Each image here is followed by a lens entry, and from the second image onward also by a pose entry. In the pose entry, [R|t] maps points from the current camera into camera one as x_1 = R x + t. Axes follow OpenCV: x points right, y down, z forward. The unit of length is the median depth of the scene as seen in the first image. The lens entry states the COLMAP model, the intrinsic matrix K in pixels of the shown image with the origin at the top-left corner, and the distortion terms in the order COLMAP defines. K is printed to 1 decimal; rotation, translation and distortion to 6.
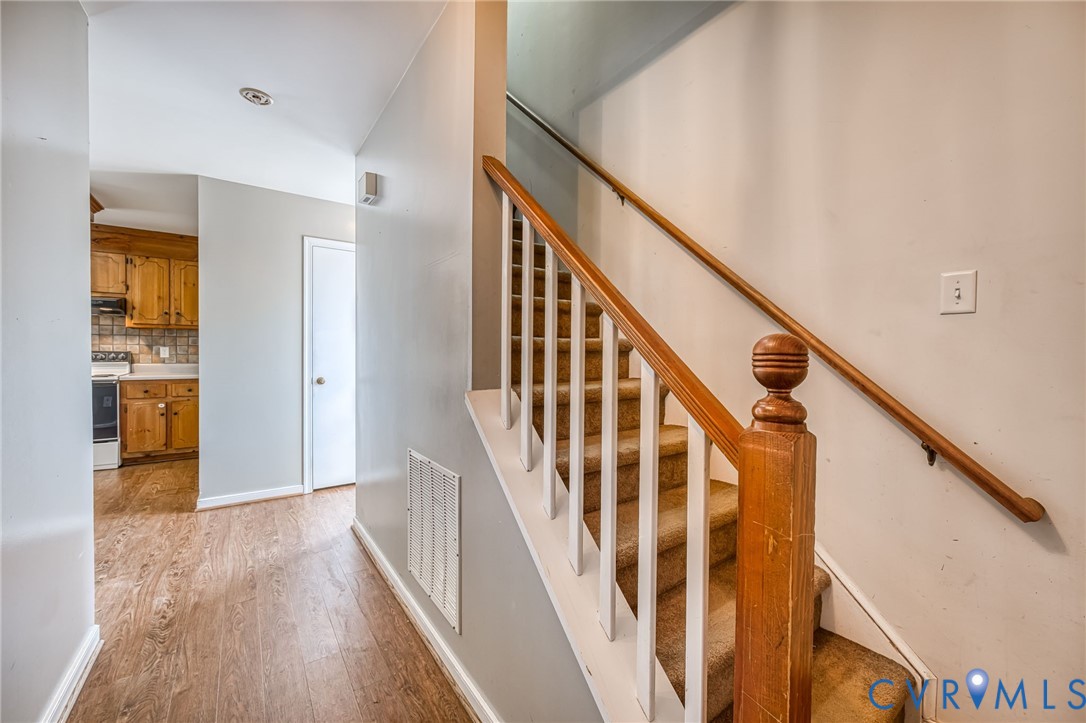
lens RADIAL K [[423.6, 0, 544.1], [0, 423.6, 359.1], [0, 0, 1]] dist [-0.011445, 0.001069]
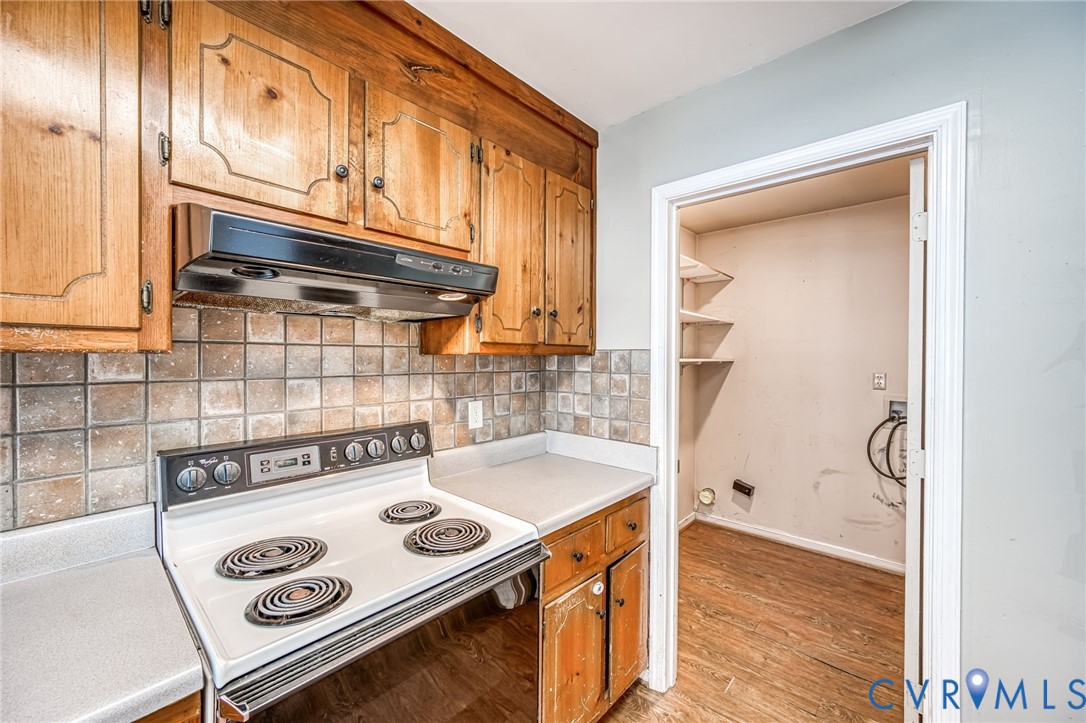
lens RADIAL K [[423.6, 0, 541.8], [0, 423.6, 358.7], [0, 0, 1]] dist [-0.011445, 0.001069]
pose [[0.978188, -0.004833, 0.207667, -0.959801], [0.006392, 0.999956, -0.006835, -0.066805], [-0.207625, 0.008013, 0.978176, 0.634030]]
